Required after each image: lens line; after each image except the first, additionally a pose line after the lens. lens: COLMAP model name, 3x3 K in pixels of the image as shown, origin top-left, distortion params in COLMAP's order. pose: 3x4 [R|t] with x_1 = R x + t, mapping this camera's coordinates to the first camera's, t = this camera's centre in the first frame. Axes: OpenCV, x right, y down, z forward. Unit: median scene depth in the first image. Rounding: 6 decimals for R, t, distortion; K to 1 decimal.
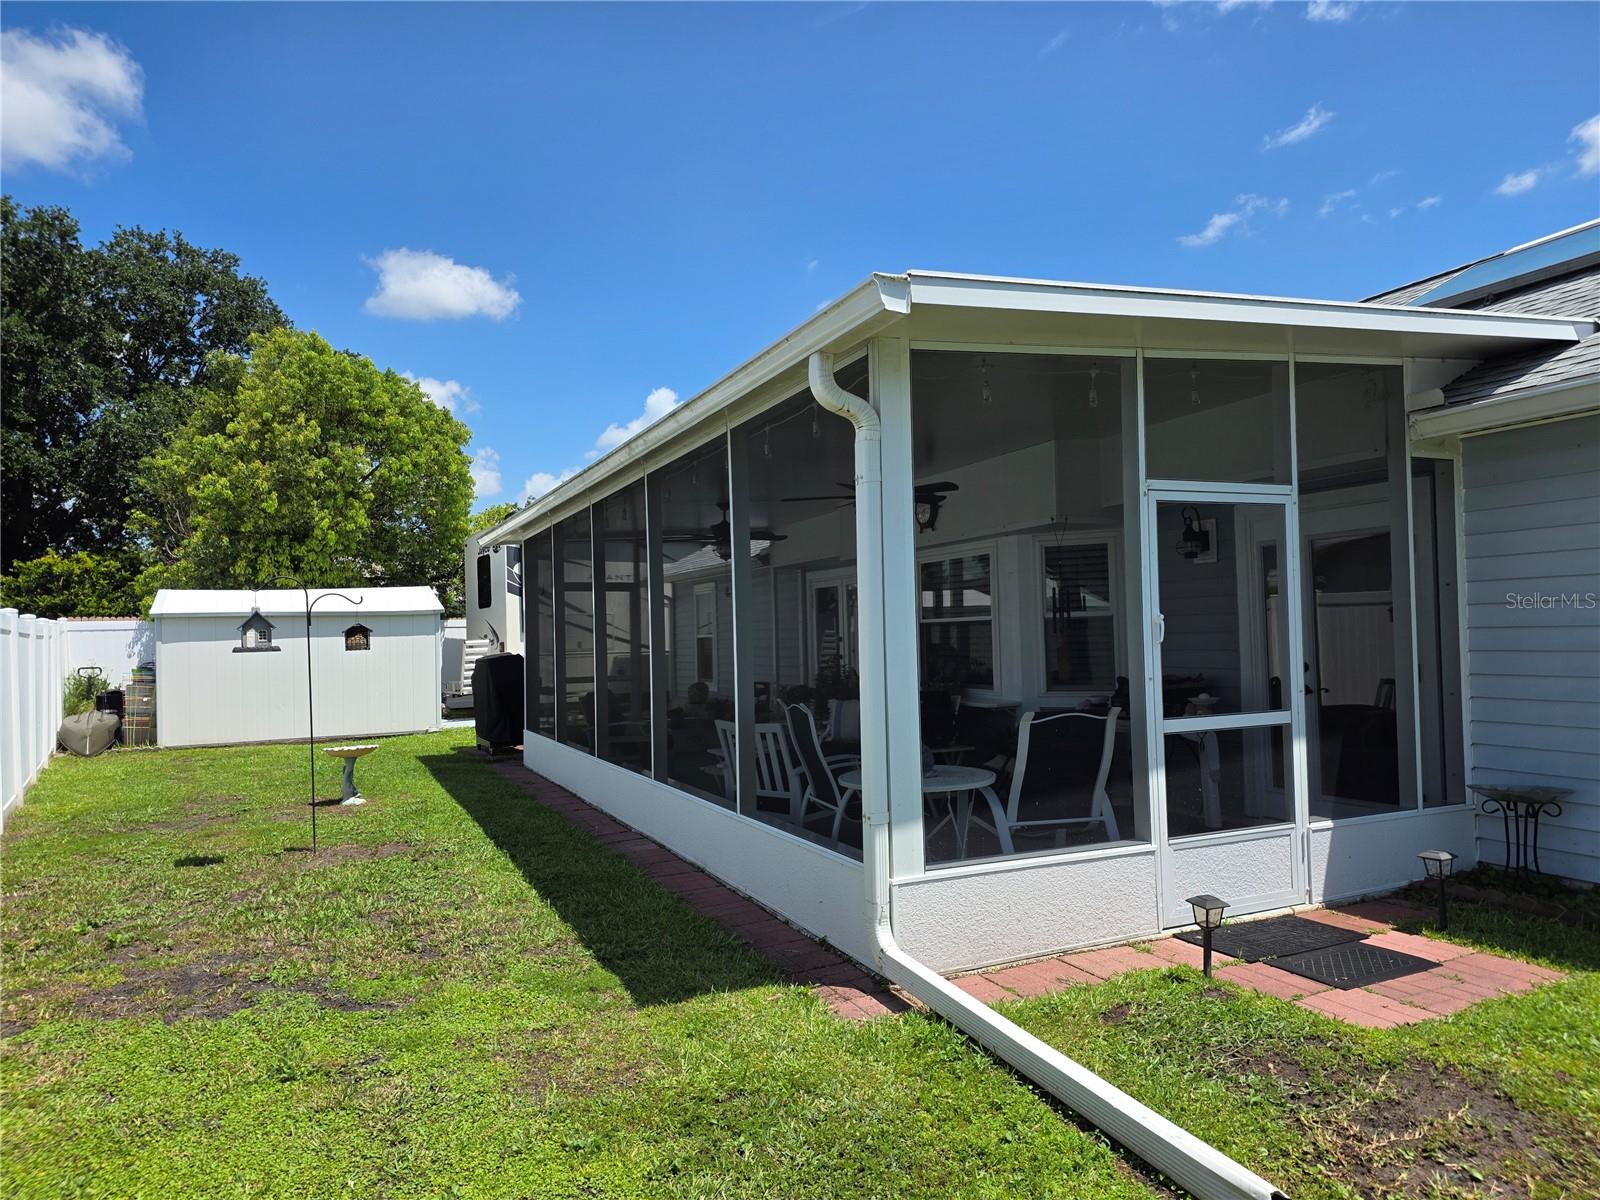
lens RADIAL K [[1052.0, 0, 800.0], [0, 1052.0, 600.0], [0, 0, 1]] dist [0.120823, -0.127164]
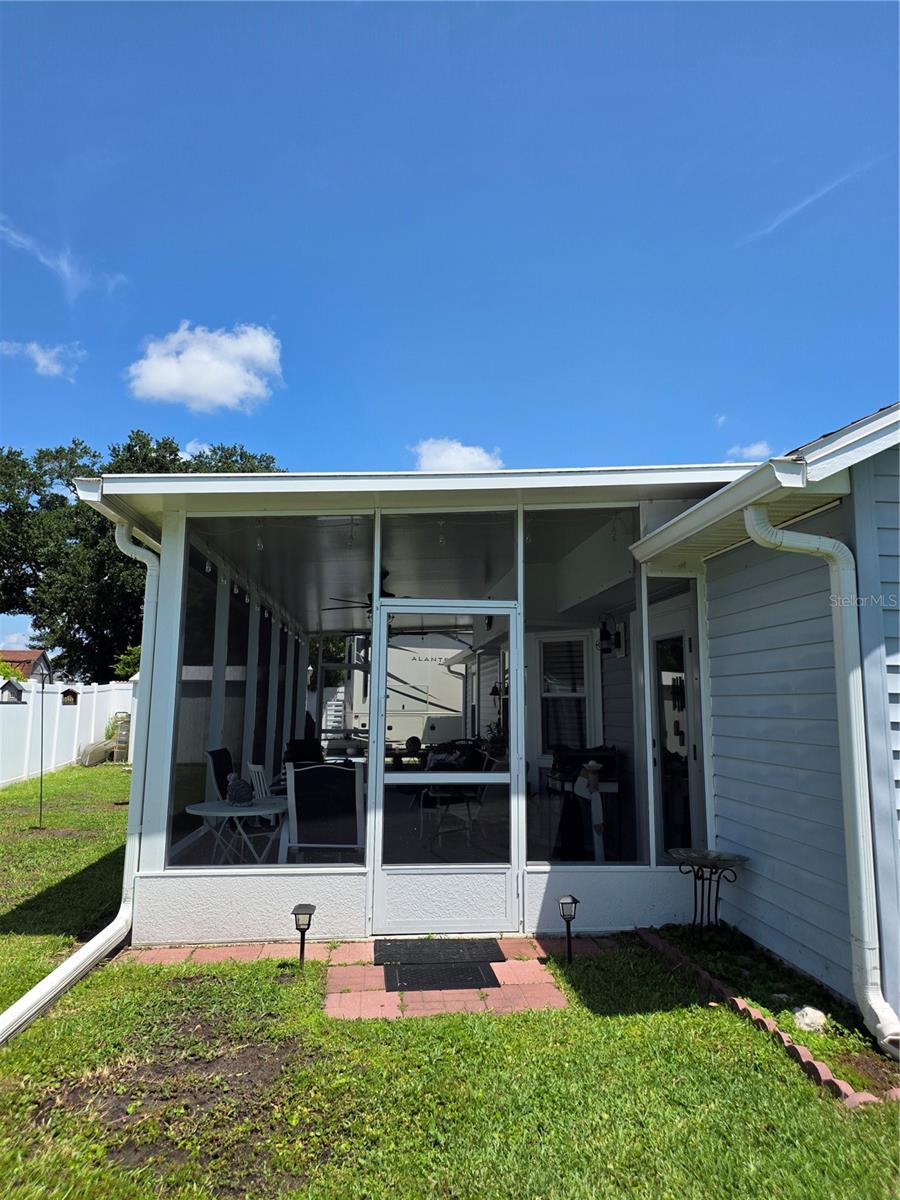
lens RADIAL K [[789.0, 0, 450.0], [0, 789.0, 581.1], [0, 0, 1]] dist [0.120823, -0.127164]
pose [[0.937618, -0.018677, -0.347165, 0.725454], [-0.023166, 0.992980, -0.115988, -0.014837], [0.346895, 0.116794, 0.930604, 0.049408]]
